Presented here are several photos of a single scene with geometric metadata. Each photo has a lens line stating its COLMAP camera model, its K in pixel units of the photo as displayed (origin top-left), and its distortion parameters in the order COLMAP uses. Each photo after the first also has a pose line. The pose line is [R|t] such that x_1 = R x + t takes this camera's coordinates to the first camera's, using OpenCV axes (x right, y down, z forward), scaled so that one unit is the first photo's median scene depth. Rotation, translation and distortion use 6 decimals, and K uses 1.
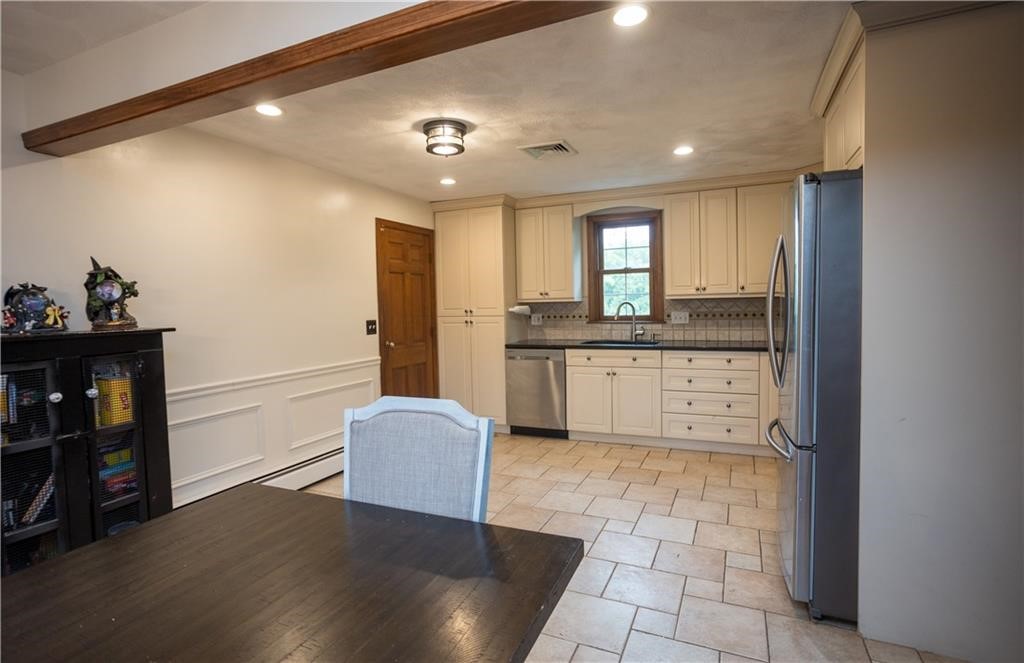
lens RADIAL K [[522.8, 0, 512.0], [0, 522.8, 331.5], [0, 0, 1]] dist [-0.001192, -0.000063]
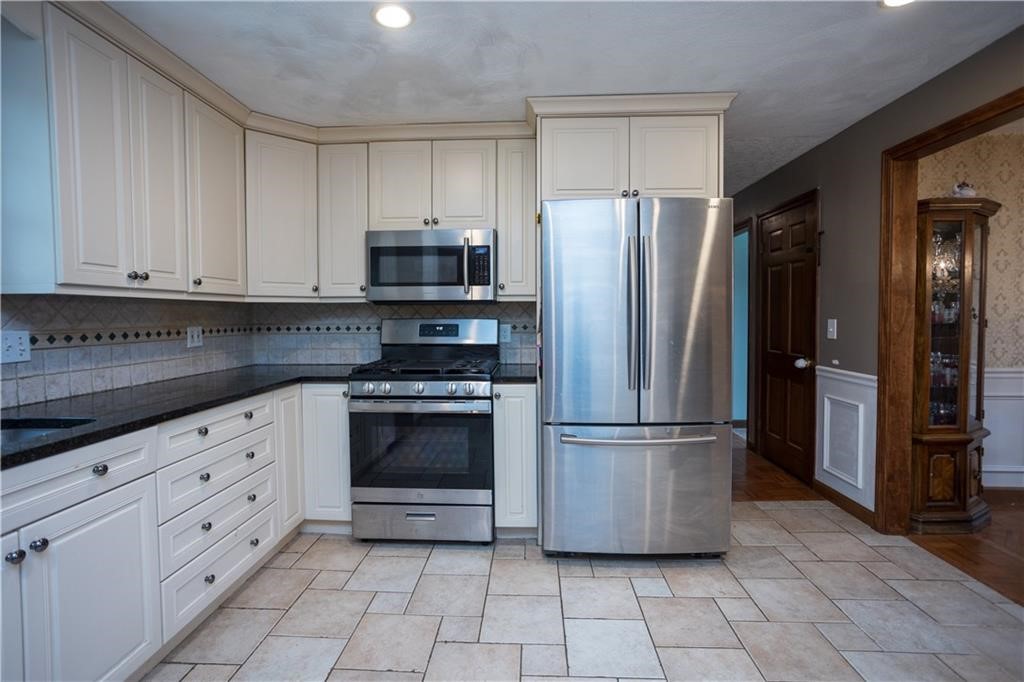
lens RADIAL K [[506.6, 0, 512.0], [0, 506.6, 341.0], [0, 0, 1]] dist [0.002525, 0.000635]
pose [[-0.359683, -0.013139, 0.932982, -0.146410], [0.071001, 0.996616, 0.041408, -0.019516], [-0.930369, 0.081136, -0.357533, 0.794896]]
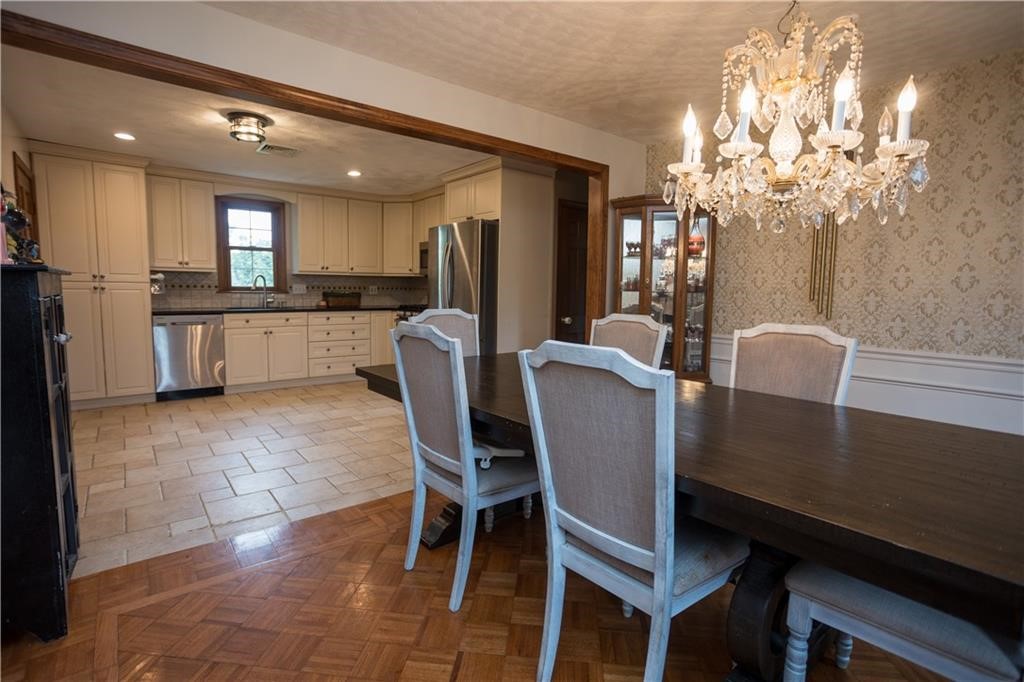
lens RADIAL K [[506.6, 0, 512.0], [0, 506.6, 341.0], [0, 0, 1]] dist [0.002525, 0.000635]
pose [[0.470099, -0.064021, 0.880289, -0.549824], [0.026805, 0.997941, 0.058263, 0.043169], [-0.882207, -0.003793, 0.470847, -0.062116]]
